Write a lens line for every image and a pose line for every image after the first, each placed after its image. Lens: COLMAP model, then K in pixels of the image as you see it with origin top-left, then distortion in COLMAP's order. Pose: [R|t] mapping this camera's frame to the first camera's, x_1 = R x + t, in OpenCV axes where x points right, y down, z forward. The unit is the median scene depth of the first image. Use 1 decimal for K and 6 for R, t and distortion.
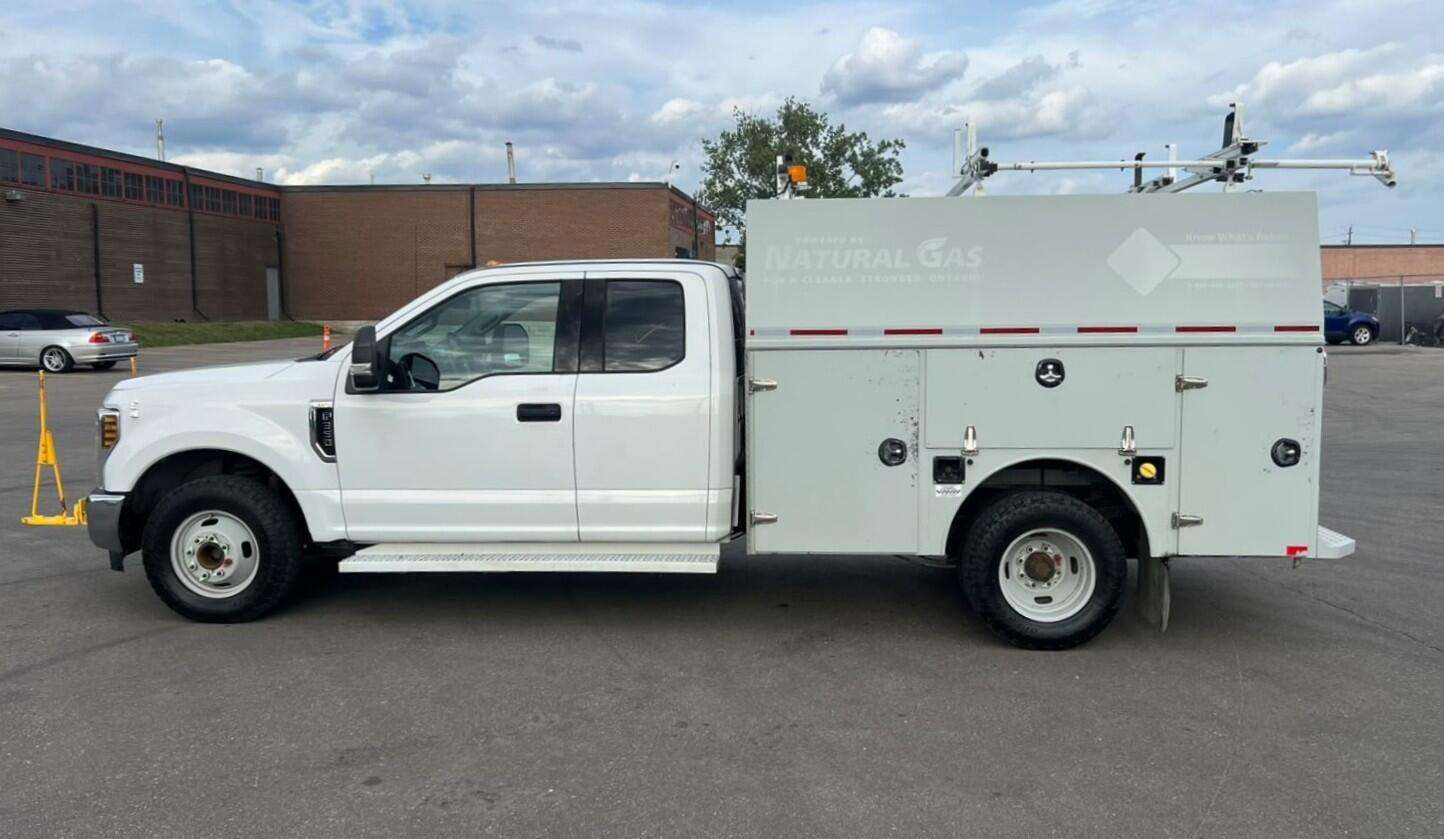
lens RADIAL K [[1211.3, 0, 760.8], [0, 1211.3, 420.0], [0, 0, 1]] dist [0.045741, -0.001161]
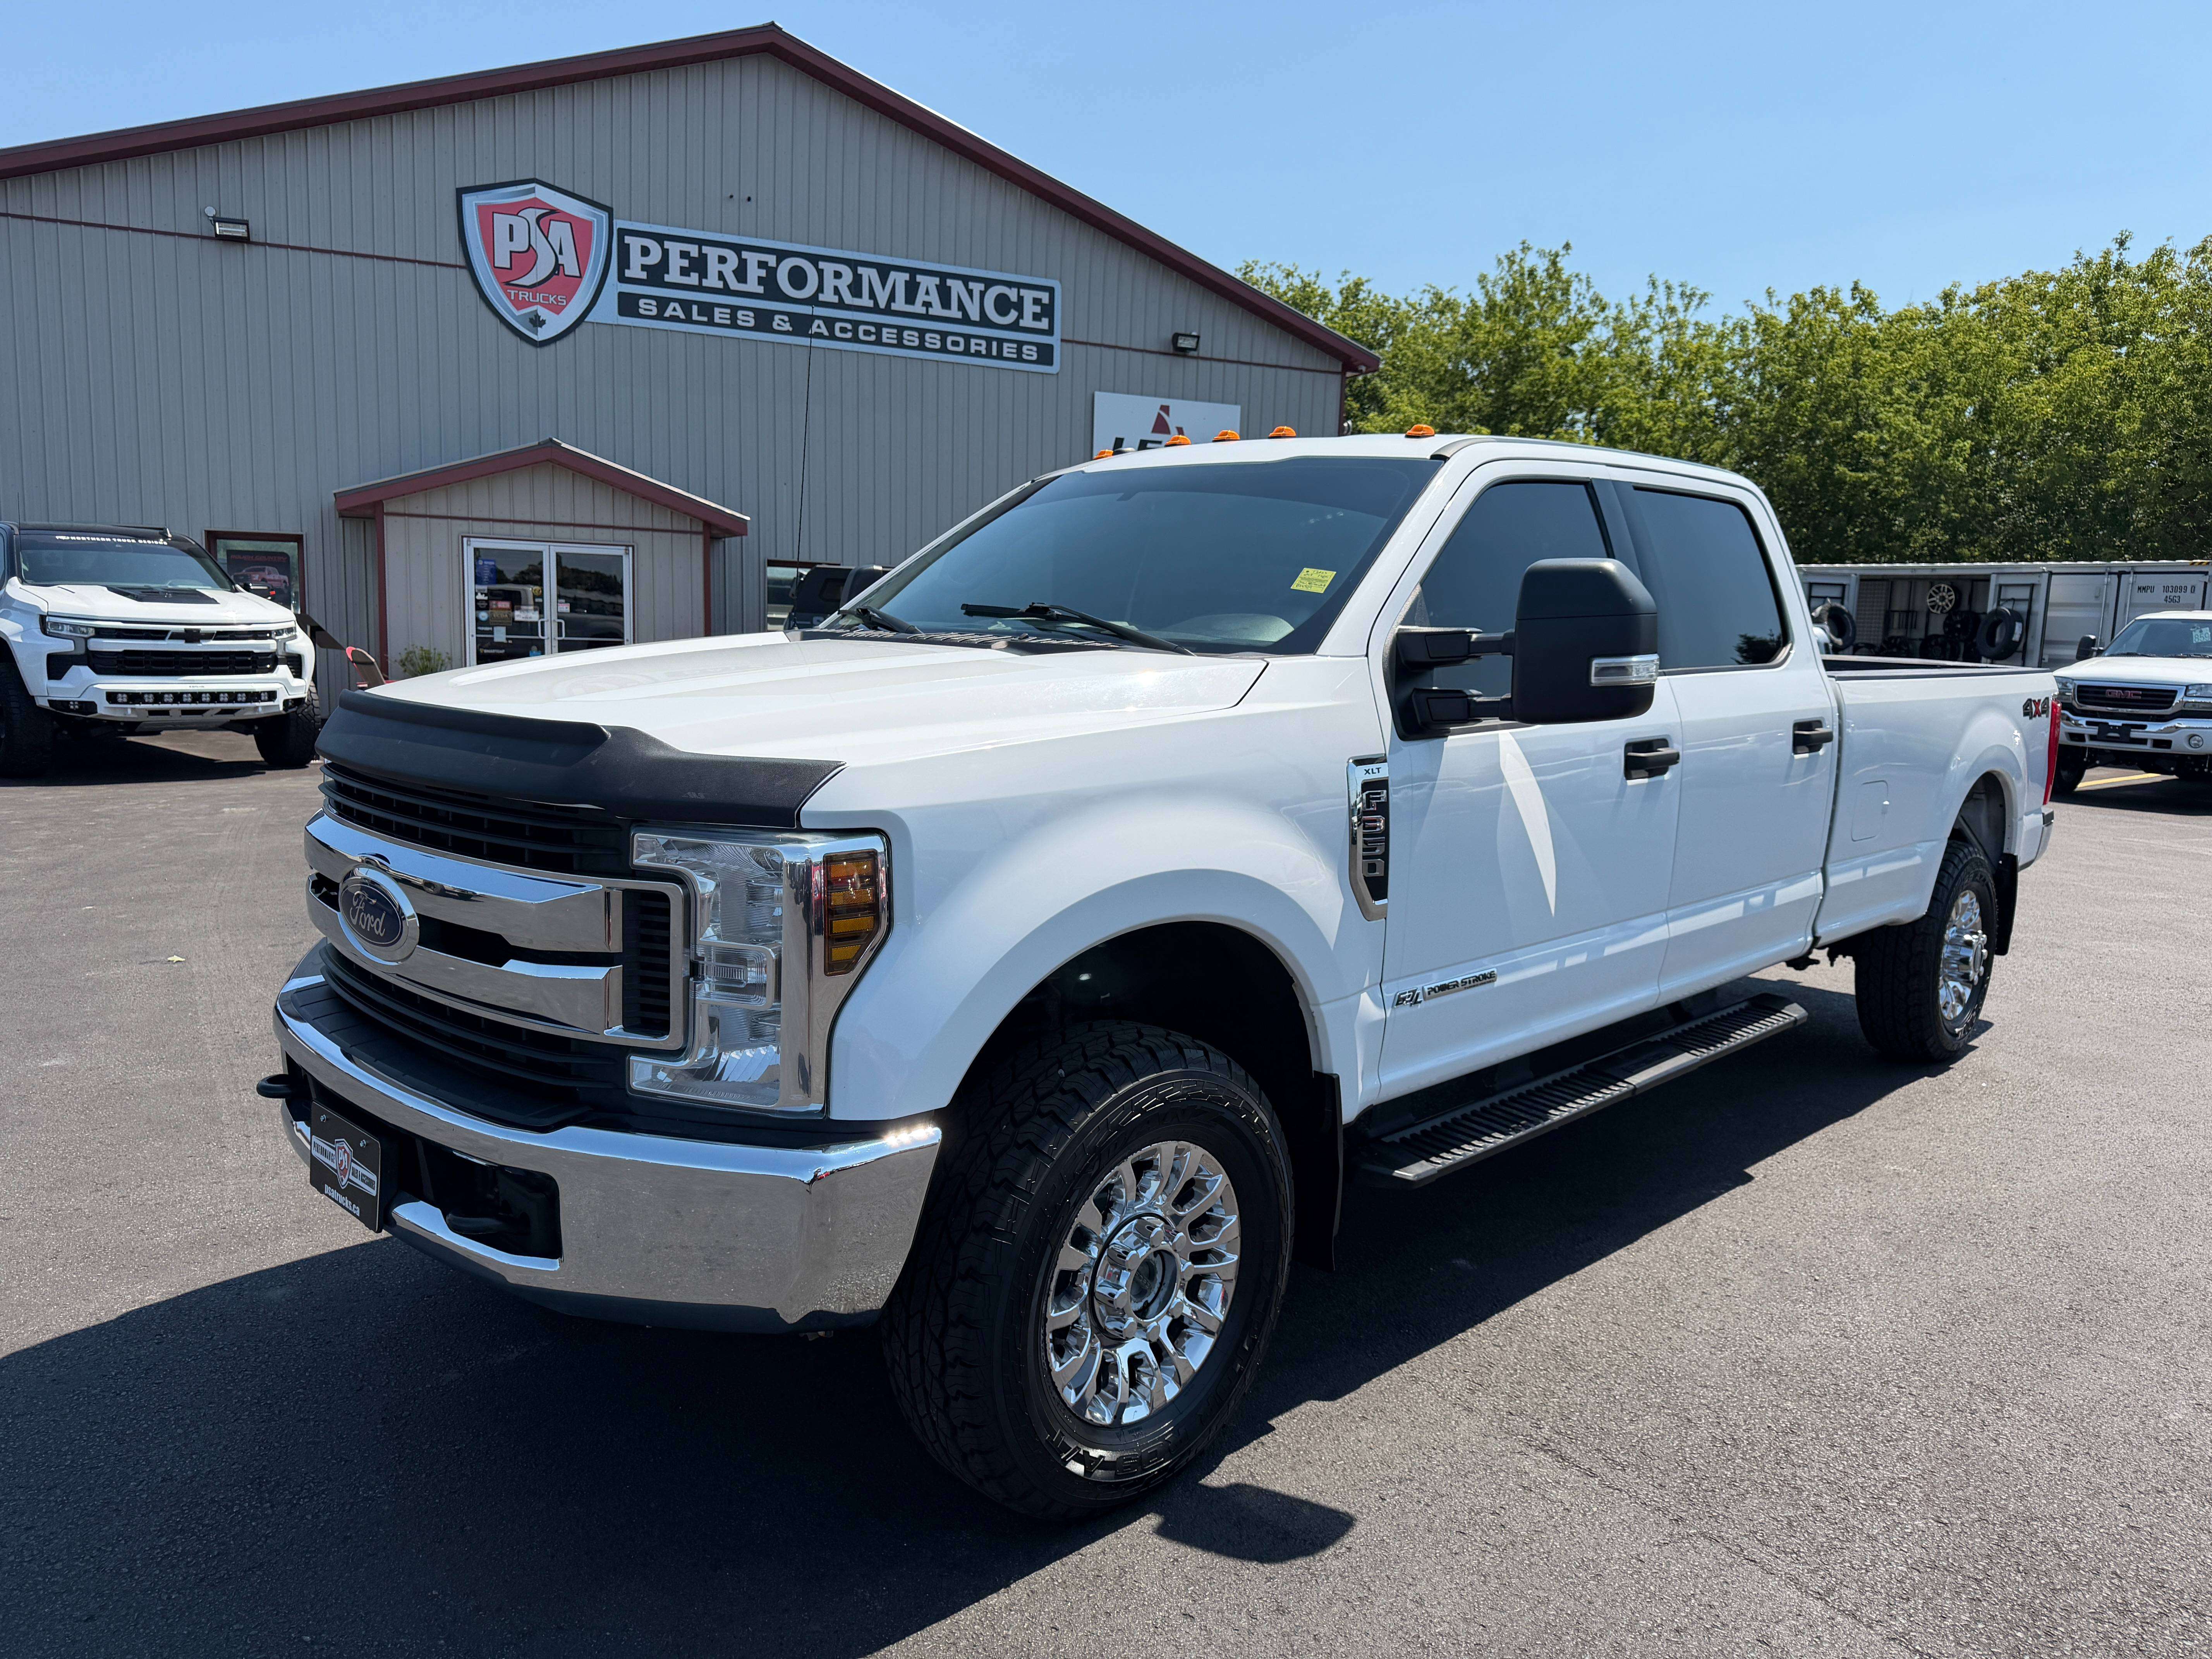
lens RADIAL K [[1573.2, 0, 1115.9], [0, 1573.2, 832.9], [0, 0, 1]] dist [0.051084, -0.066116]
pose [[0.658410, -0.088860, 0.747396, -0.778283], [0.039020, 0.995701, 0.084008, -0.037186], [-0.751648, -0.026148, 0.659046, 0.736695]]
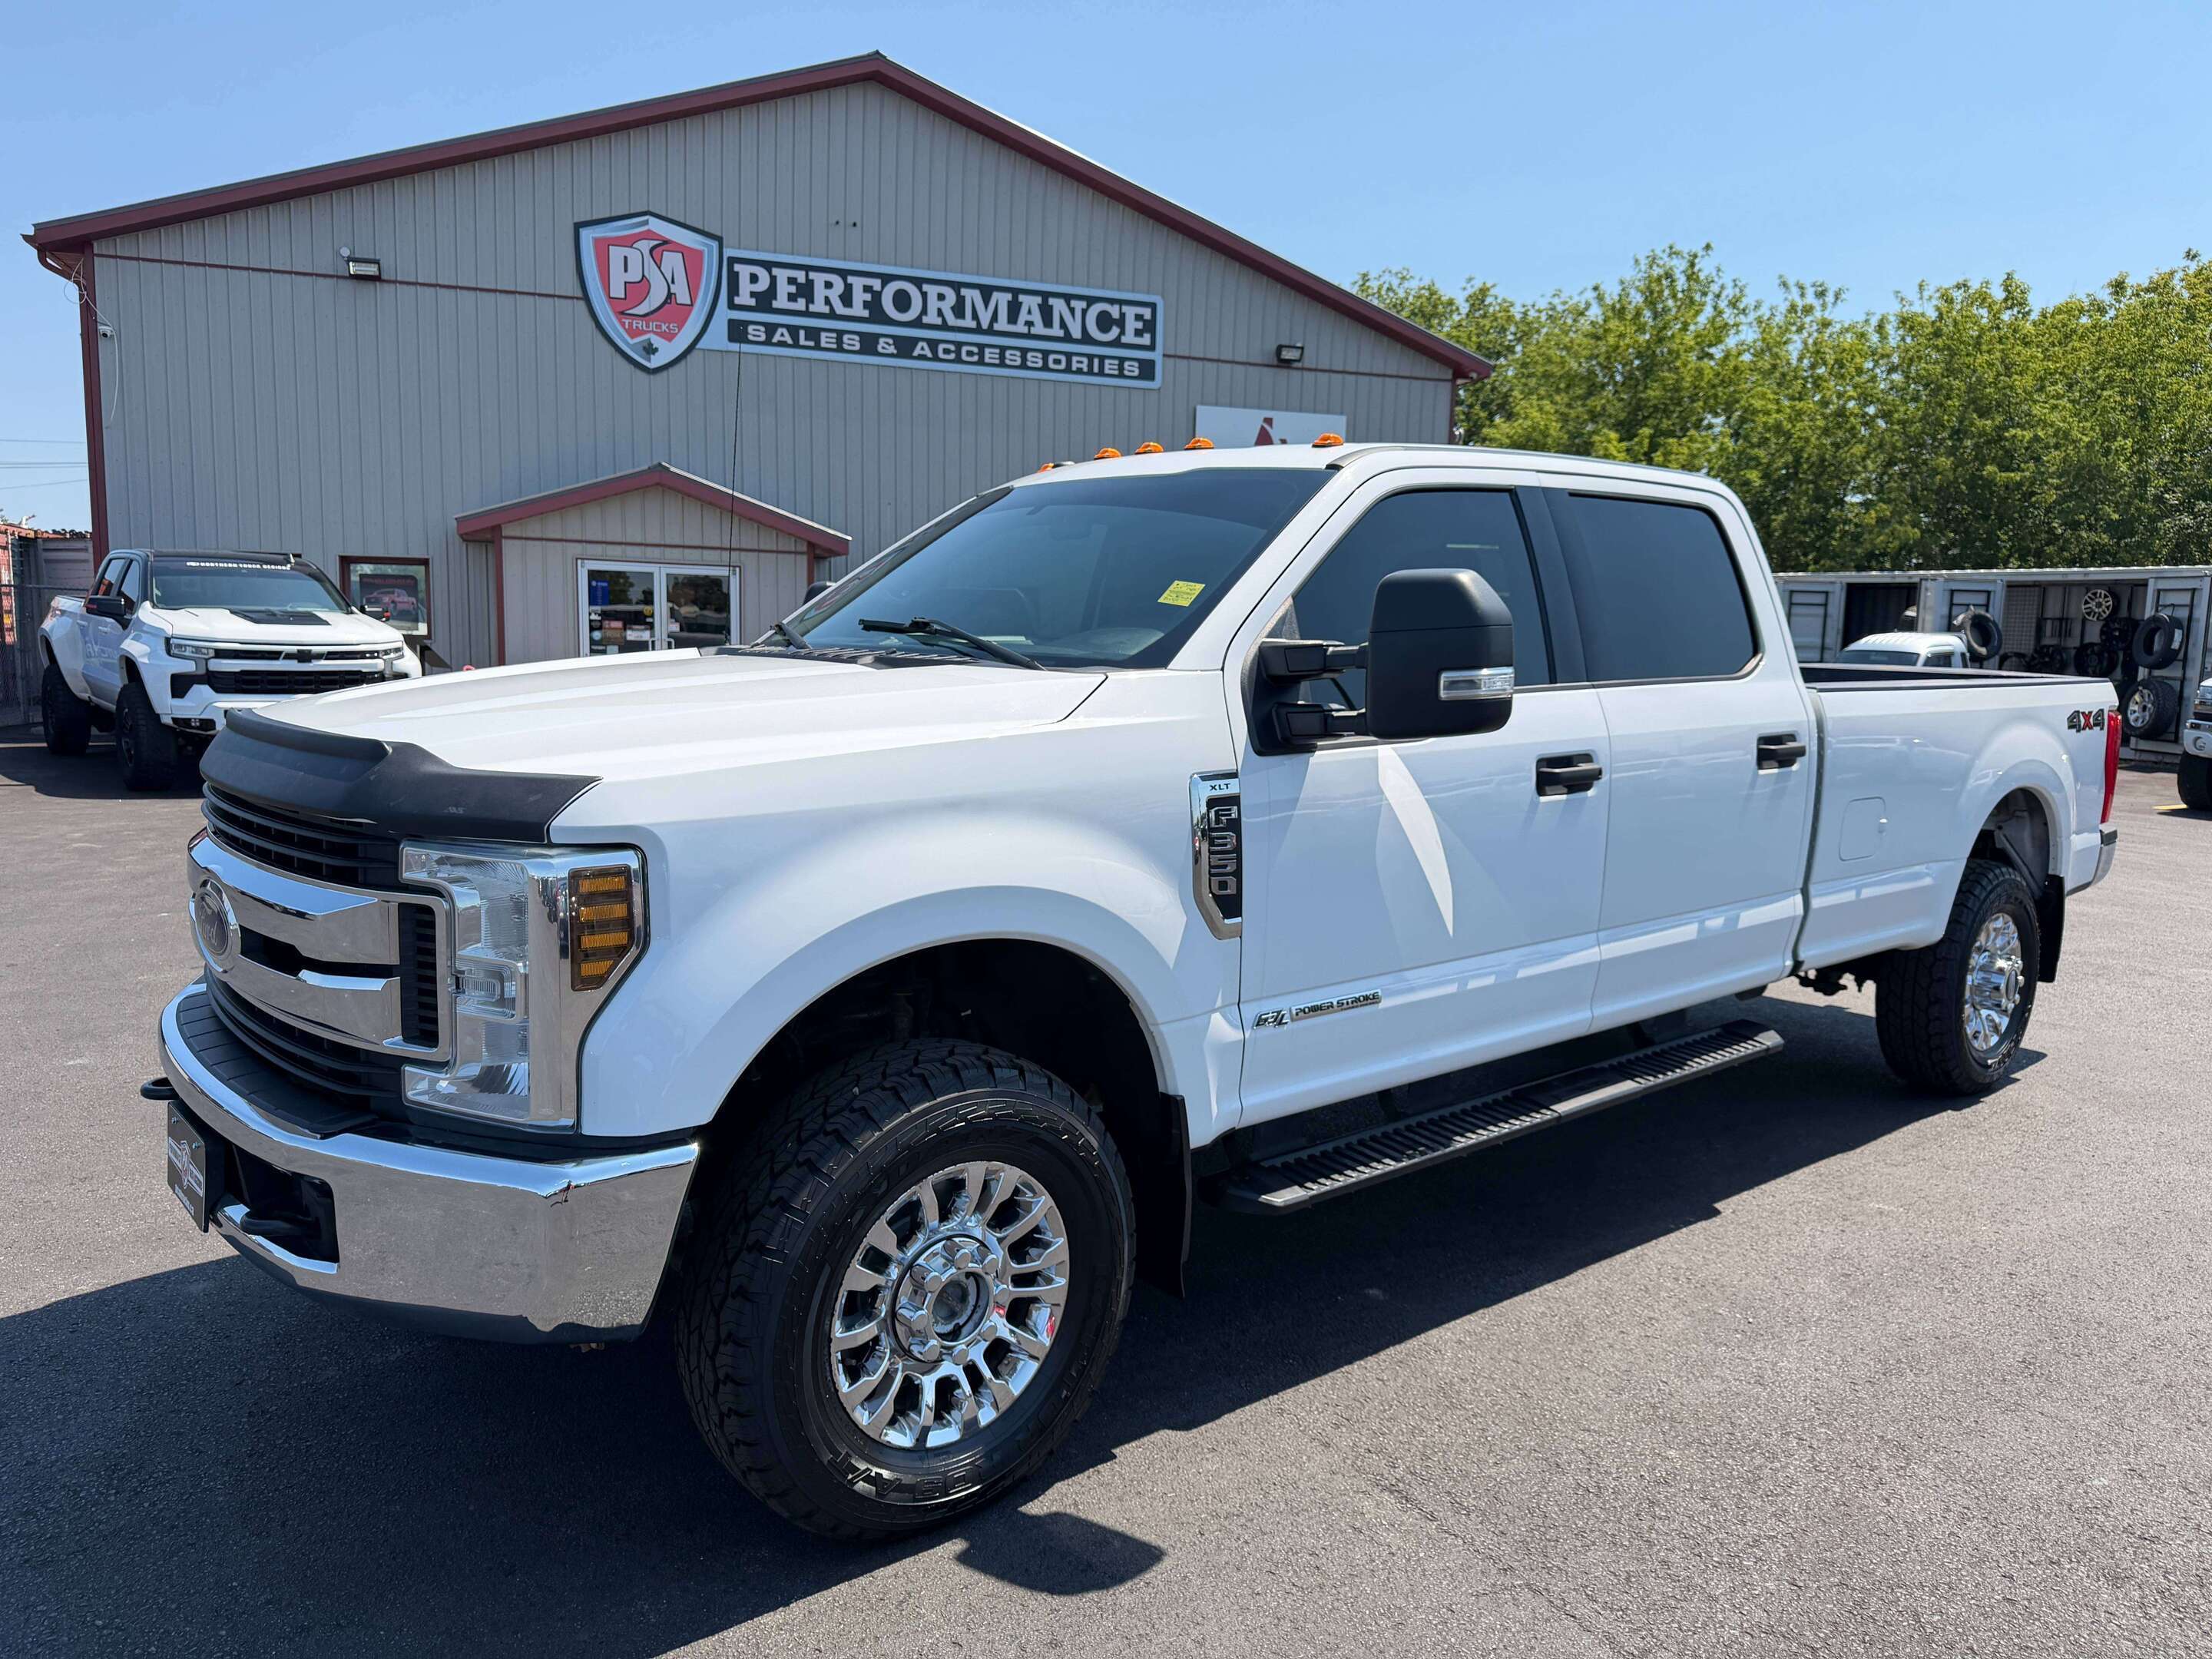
lens RADIAL K [[1567.6, 0, 1111.3], [0, 1567.6, 840.6], [0, 0, 1]] dist [0.073284, -0.102241]
pose [[0.724358, -0.082683, 0.684448, -0.711020], [0.041866, 0.996226, 0.076039, -0.033687], [-0.688152, -0.026425, 0.725085, 0.675634]]
